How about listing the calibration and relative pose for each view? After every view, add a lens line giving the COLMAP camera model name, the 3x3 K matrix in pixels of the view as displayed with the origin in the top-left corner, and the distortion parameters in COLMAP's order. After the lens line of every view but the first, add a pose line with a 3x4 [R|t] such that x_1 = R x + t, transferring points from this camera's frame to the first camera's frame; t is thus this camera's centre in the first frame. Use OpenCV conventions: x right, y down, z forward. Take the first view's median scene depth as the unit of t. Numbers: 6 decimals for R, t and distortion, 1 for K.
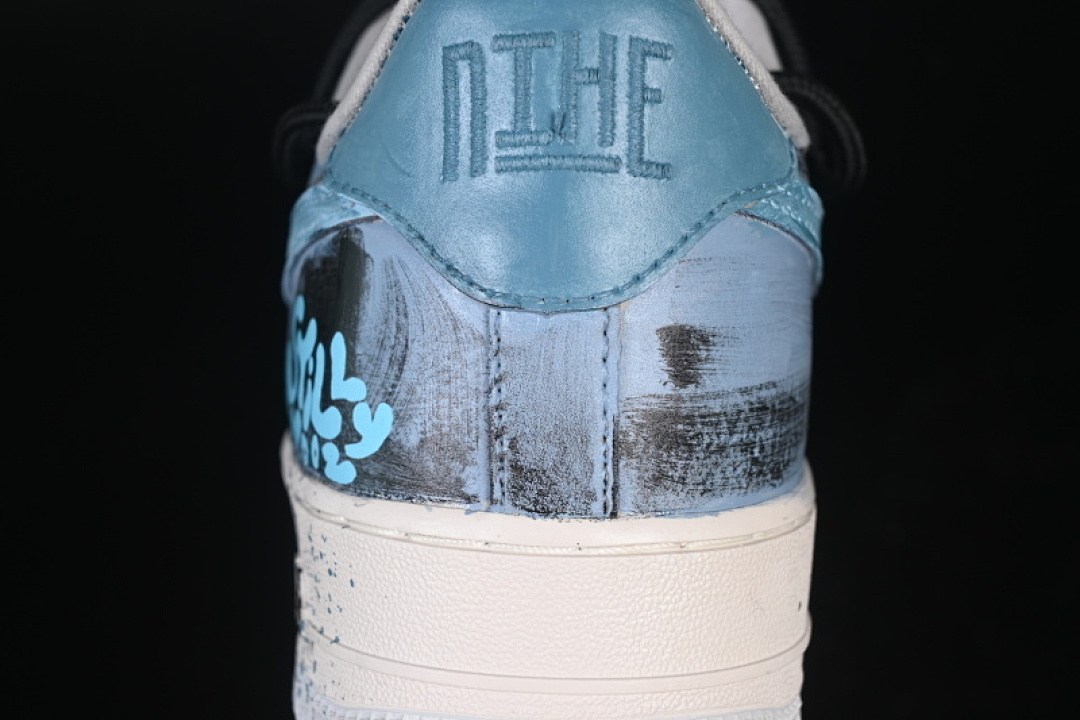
lens RADIAL K [[2497.7, 0, 540.0], [0, 2497.7, 360.0], [0, 0, 1]] dist [0.011688, -0.046183]
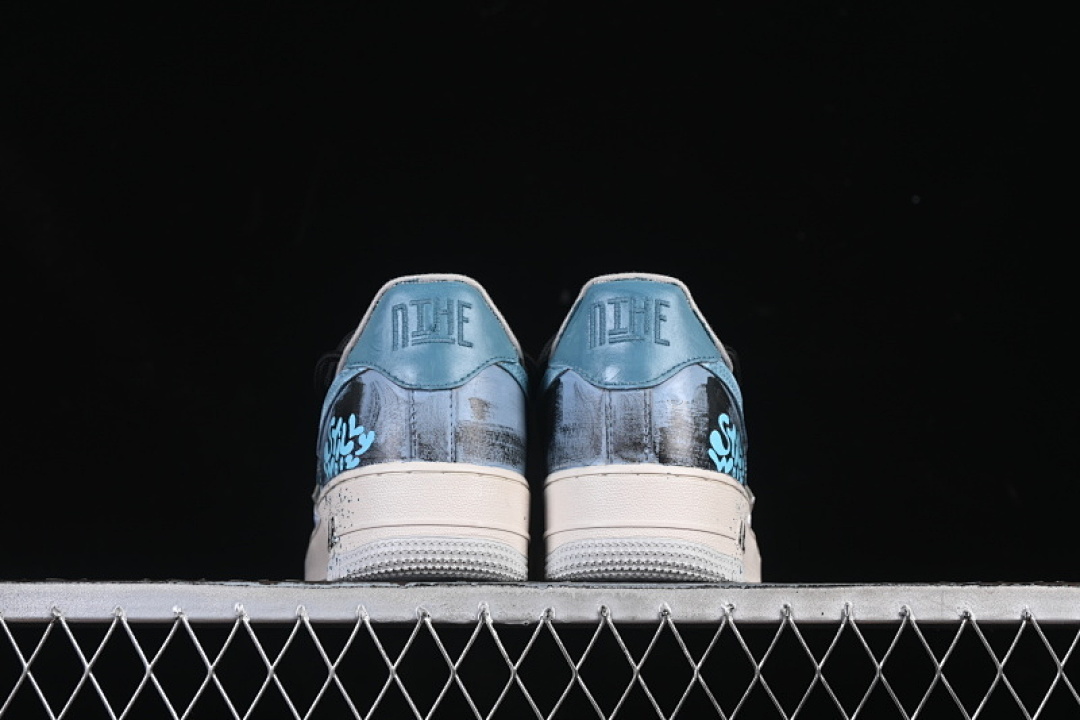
lens RADIAL K [[2497.7, 0, 540.0], [0, 2497.7, 360.0], [0, 0, 1]] dist [0.011688, -0.046183]
pose [[0.996236, -0.002096, 0.086659, -0.118127], [0.032706, 0.934910, -0.353374, 0.948304], [-0.080278, 0.354878, 0.931460, -1.653903]]
